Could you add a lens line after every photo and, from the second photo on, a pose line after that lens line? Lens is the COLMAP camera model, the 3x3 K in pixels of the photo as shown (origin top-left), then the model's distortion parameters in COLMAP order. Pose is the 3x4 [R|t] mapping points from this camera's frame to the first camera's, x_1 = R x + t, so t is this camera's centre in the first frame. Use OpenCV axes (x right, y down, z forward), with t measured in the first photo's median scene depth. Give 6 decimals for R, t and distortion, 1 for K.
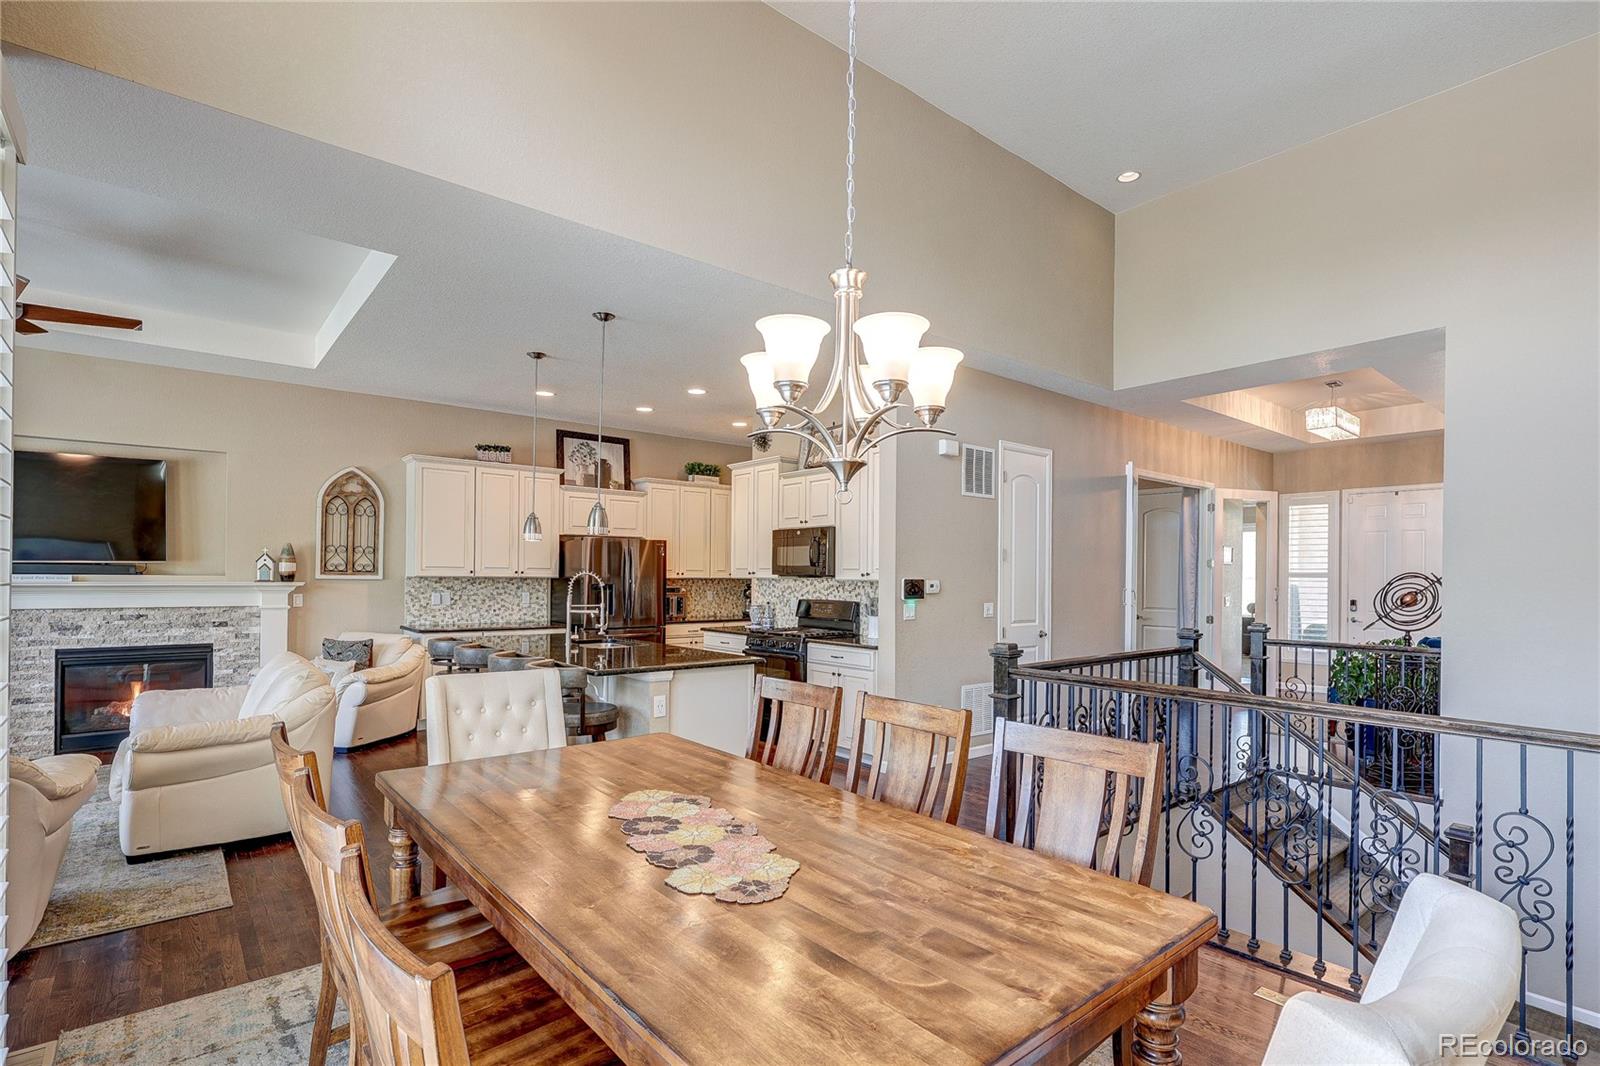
lens RADIAL K [[771.0, 0, 802.0], [0, 771.0, 576.9], [0, 0, 1]] dist [0.001113, 0.000117]
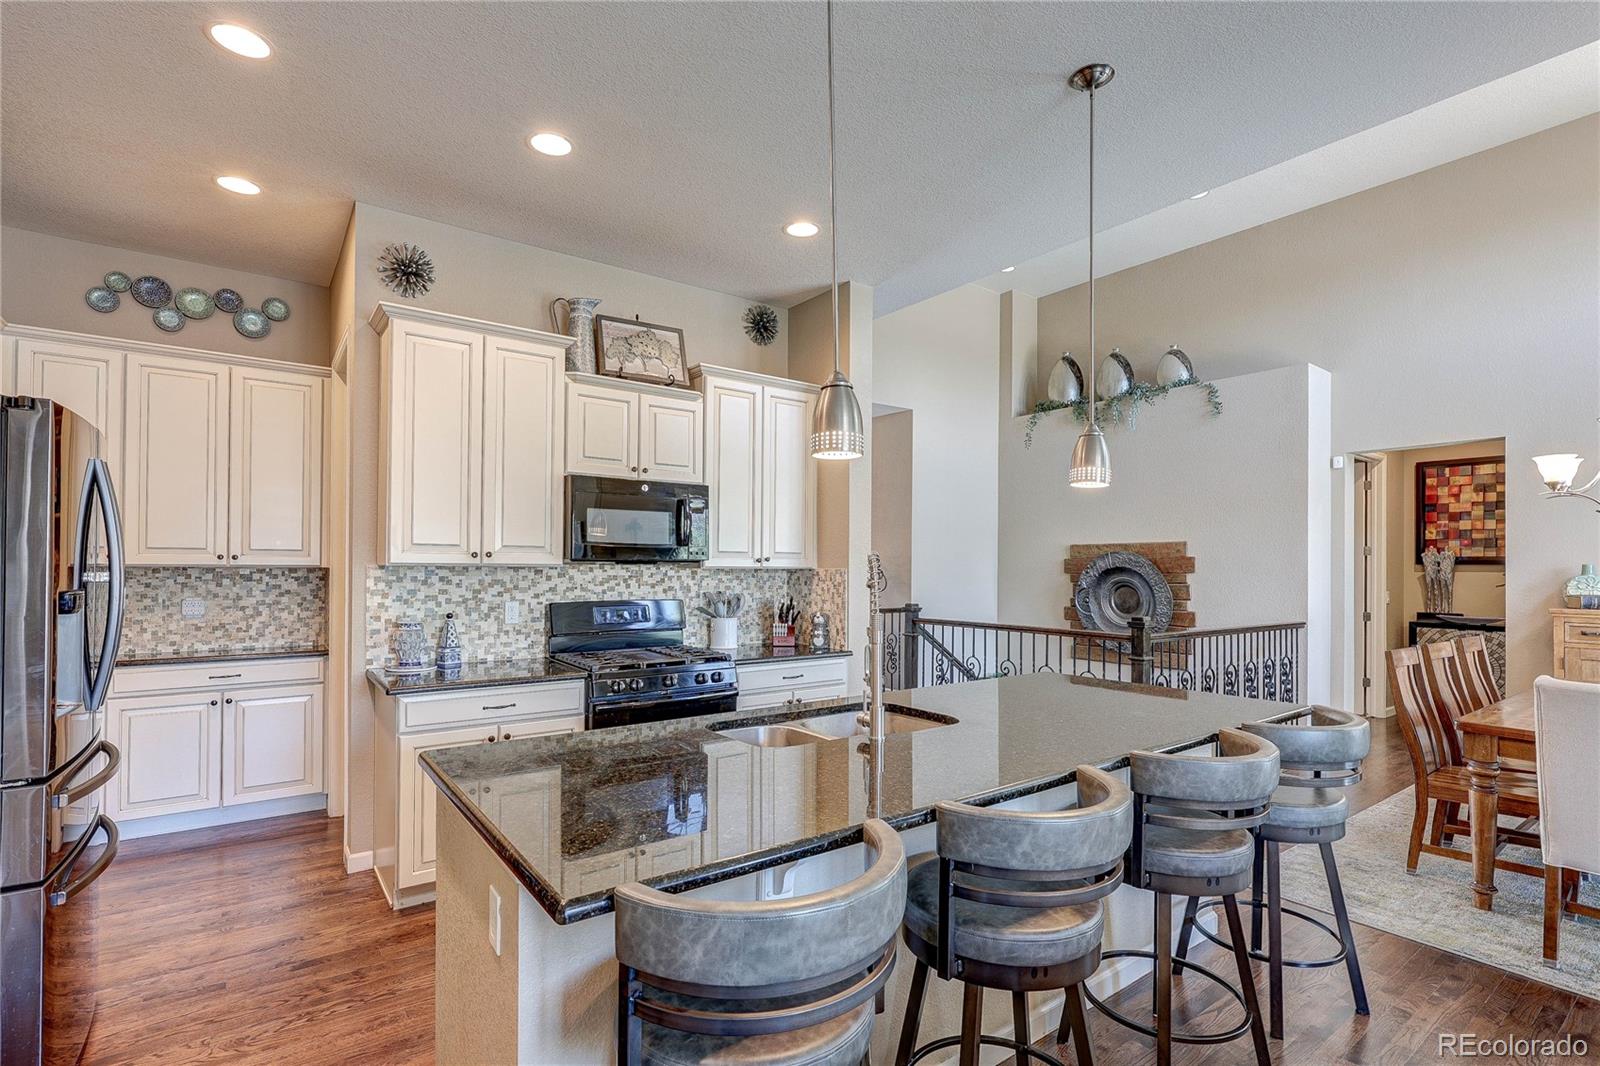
lens RADIAL K [[753.2, 0, 802.5], [0, 753.2, 556.5], [0, 0, 1]] dist [-0.004625, -0.000186]
pose [[0.058733, 0.006224, 0.998254, -0.542501], [-0.003751, 0.999975, -0.006014, -0.001817], [-0.998267, -0.003391, 0.058755, 0.805405]]
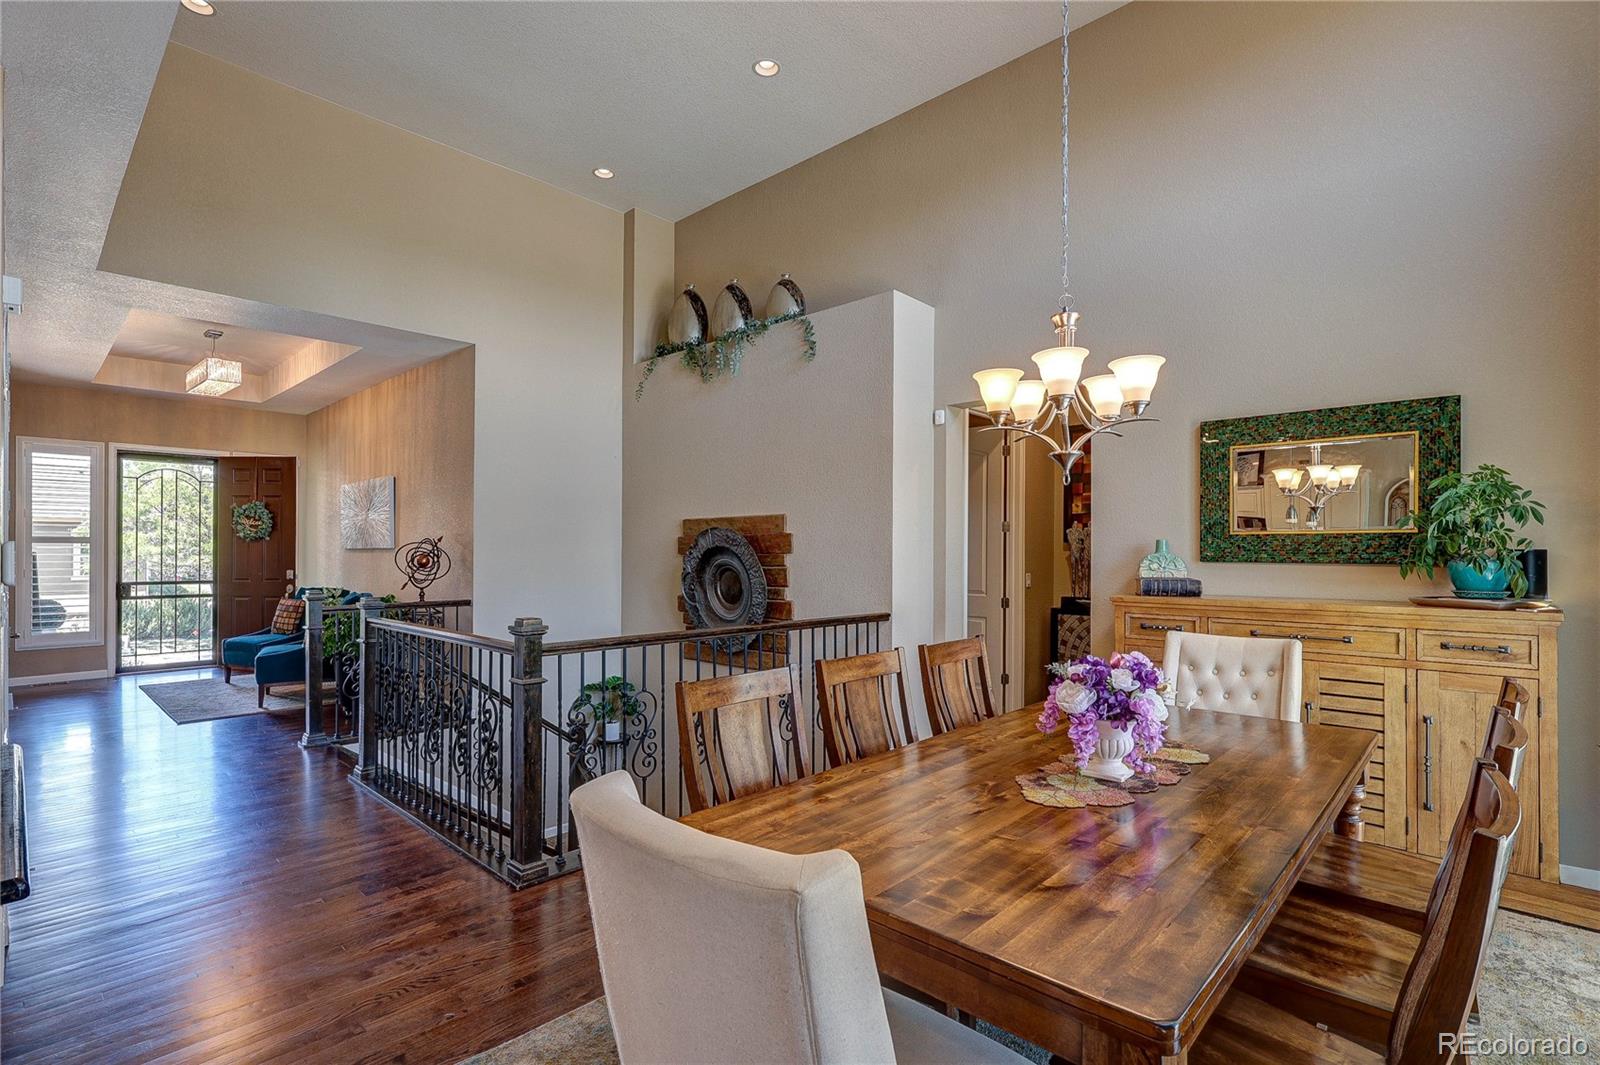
lens RADIAL K [[749.1, 0, 800.8], [0, 749.1, 548.4], [0, 0, 1]] dist [-0.001992, -0.000124]
pose [[-0.118843, -0.004976, 0.992901, -0.318099], [-0.001341, 0.999987, 0.004851, 0.003070], [-0.992912, -0.000755, -0.118848, 0.436262]]
